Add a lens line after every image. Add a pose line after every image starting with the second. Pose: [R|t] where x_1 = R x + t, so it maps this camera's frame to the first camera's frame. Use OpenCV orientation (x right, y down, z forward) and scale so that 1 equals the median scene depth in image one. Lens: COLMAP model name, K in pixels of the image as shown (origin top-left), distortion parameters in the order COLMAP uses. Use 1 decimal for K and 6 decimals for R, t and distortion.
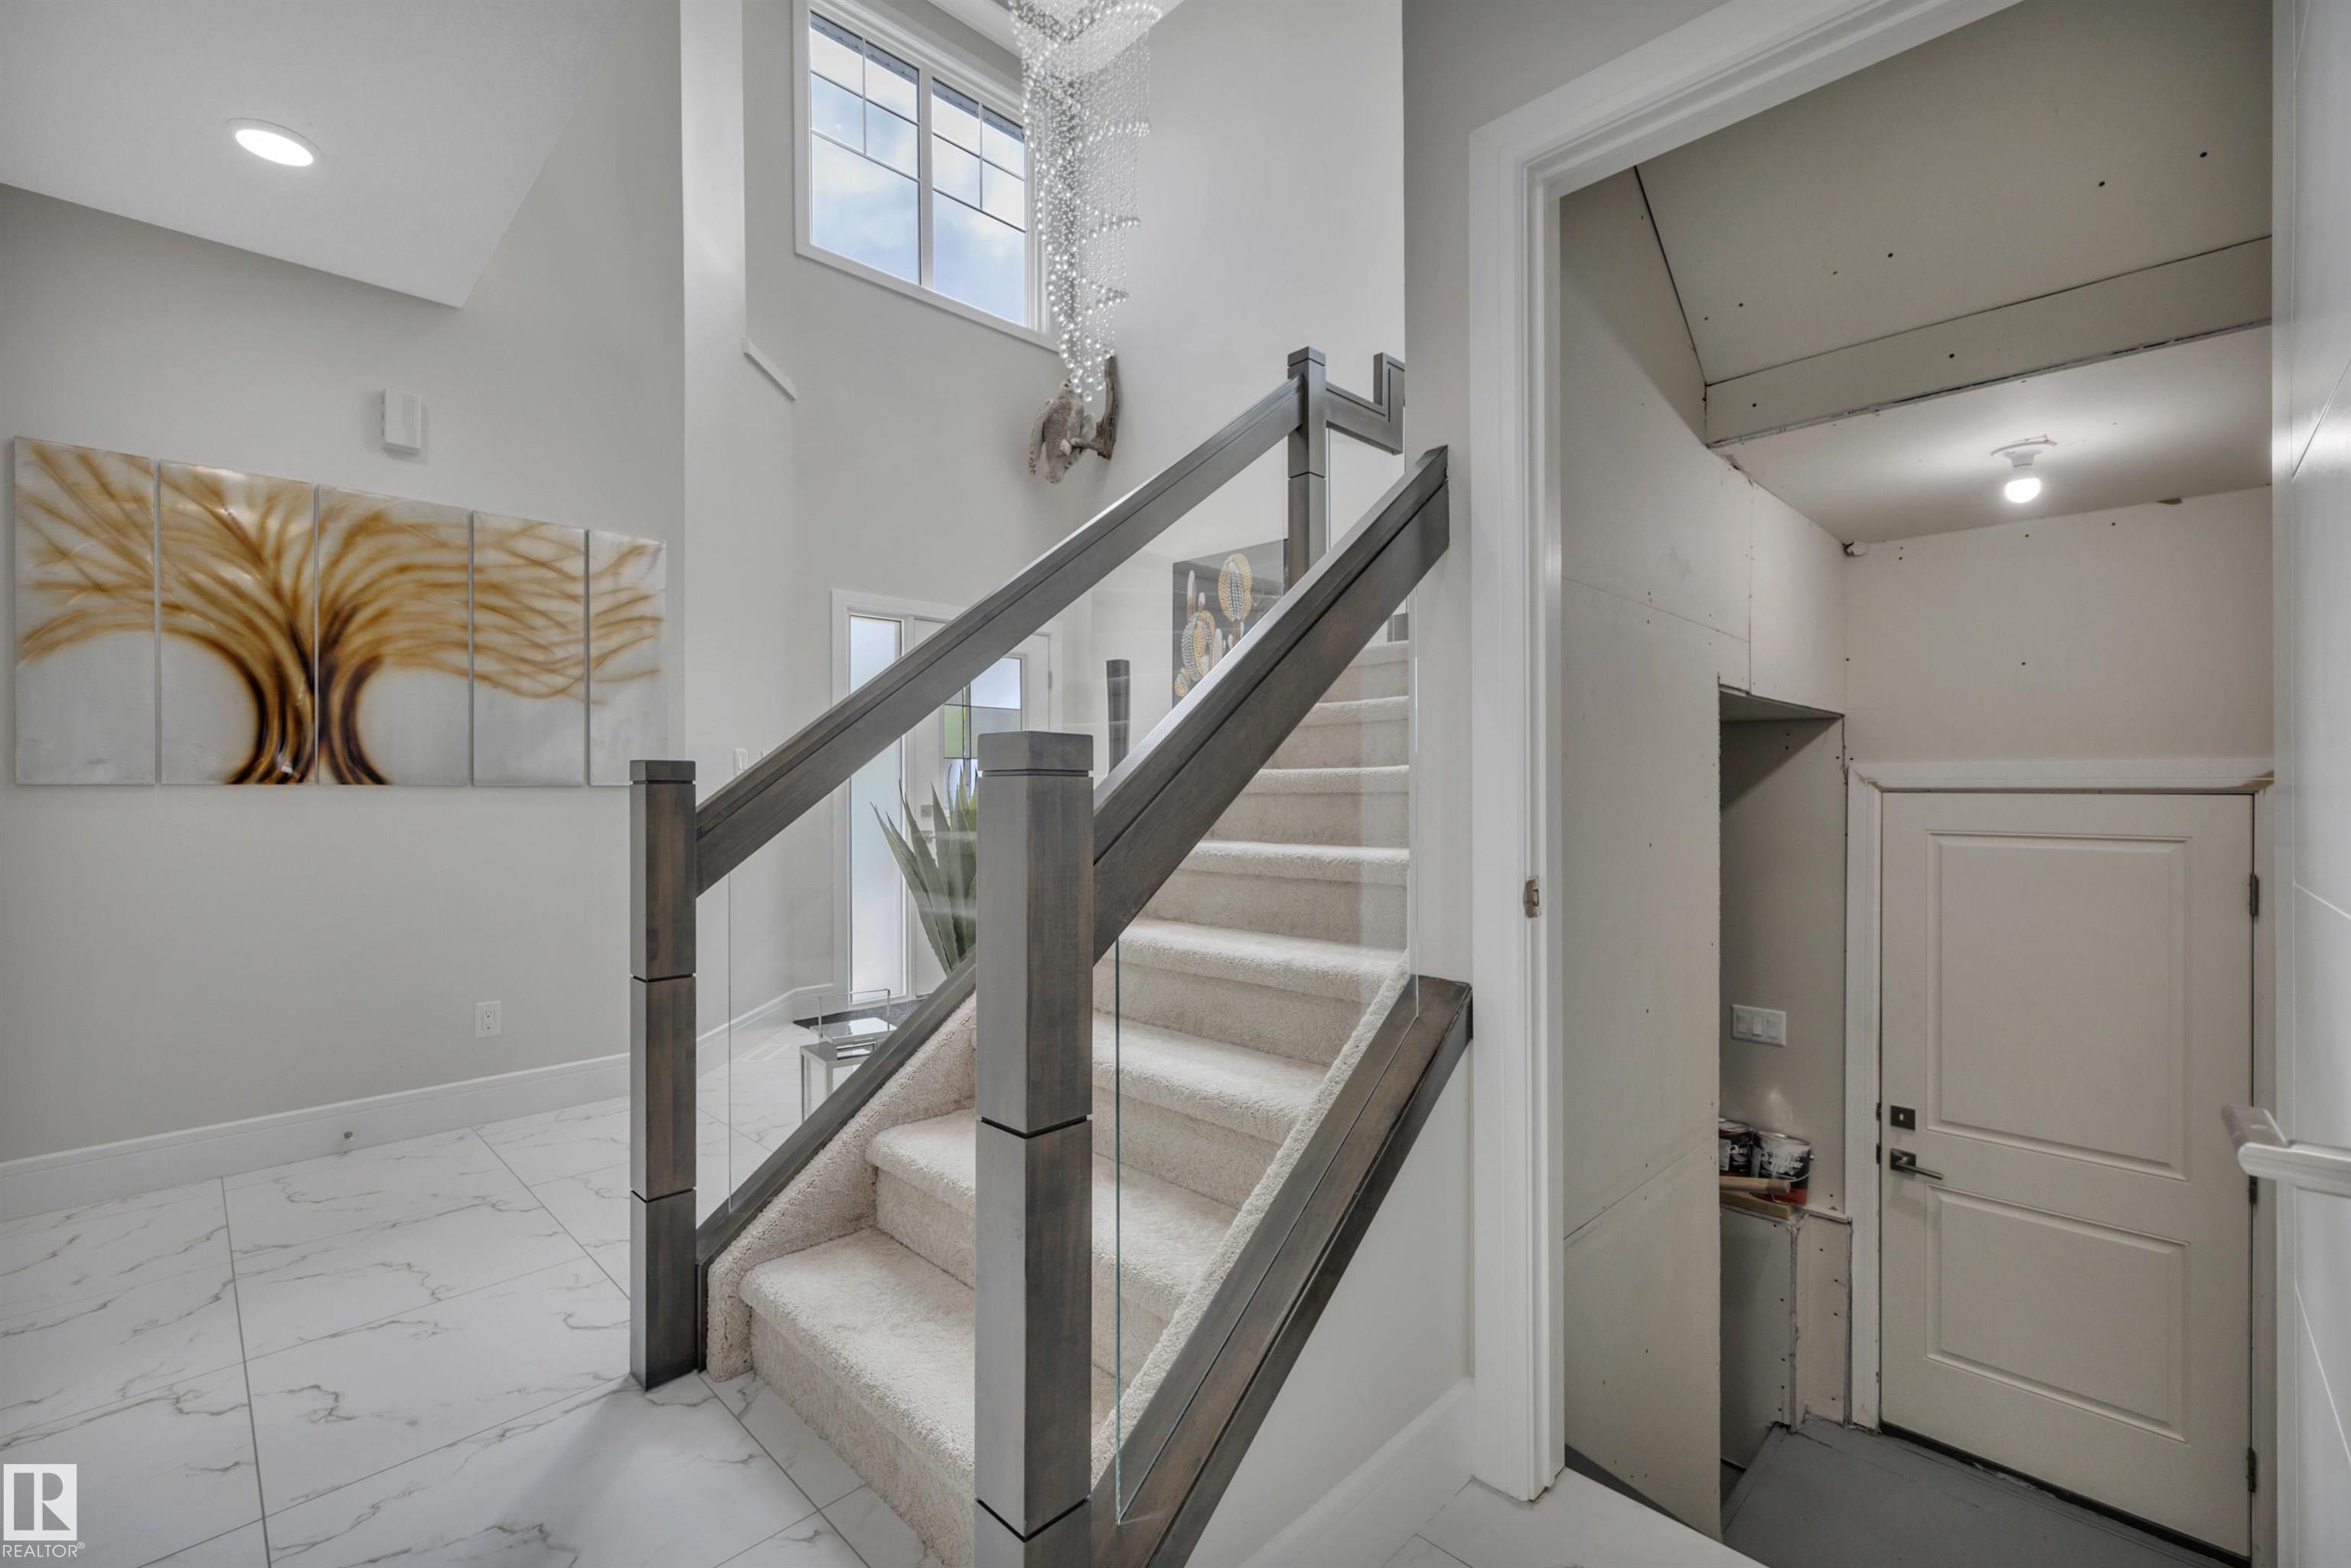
lens RADIAL K [[1018.1, 0, 1163.4], [0, 1018.1, 787.9], [0, 0, 1]] dist [-0.000060, 0.000642]
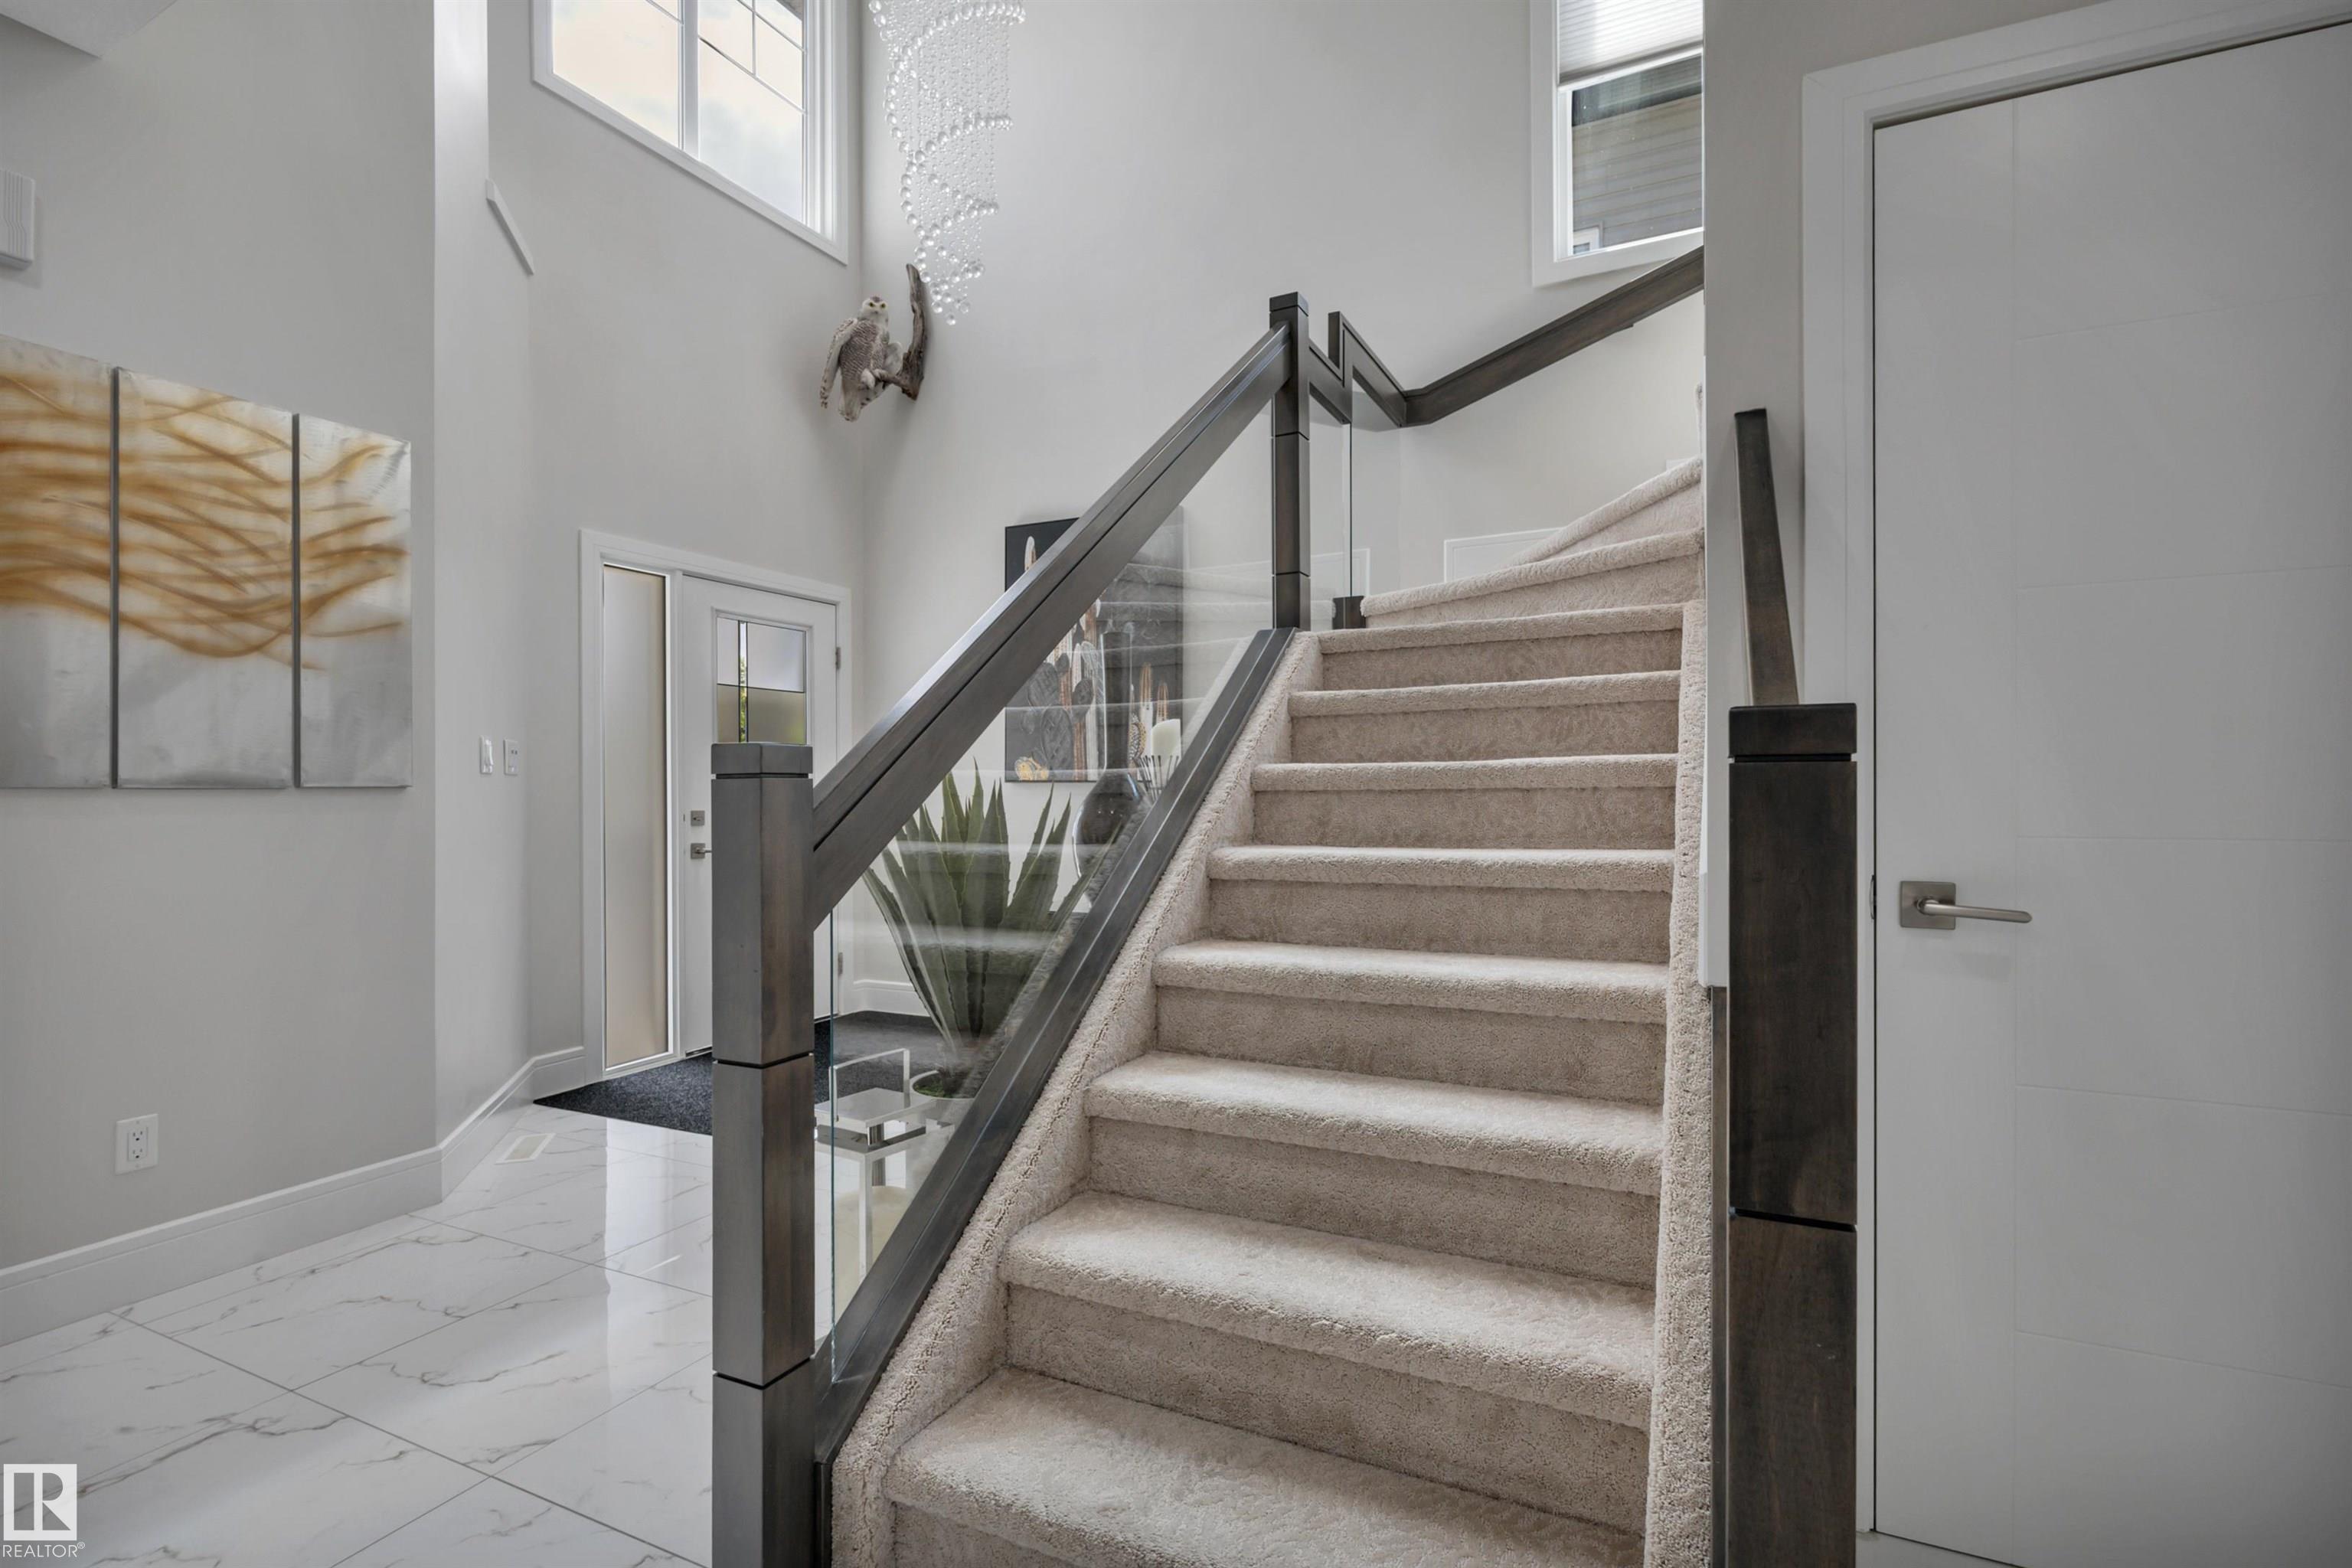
lens RADIAL K [[1108.8, 0, 1163.3], [0, 1108.8, 783.0], [0, 0, 1]] dist [-0.003889, -0.001616]
pose [[0.945030, -0.003532, 0.326965, -0.257607], [0.005277, 0.999976, -0.004449, 0.001638], [-0.326941, 0.005930, 0.945026, 0.105435]]
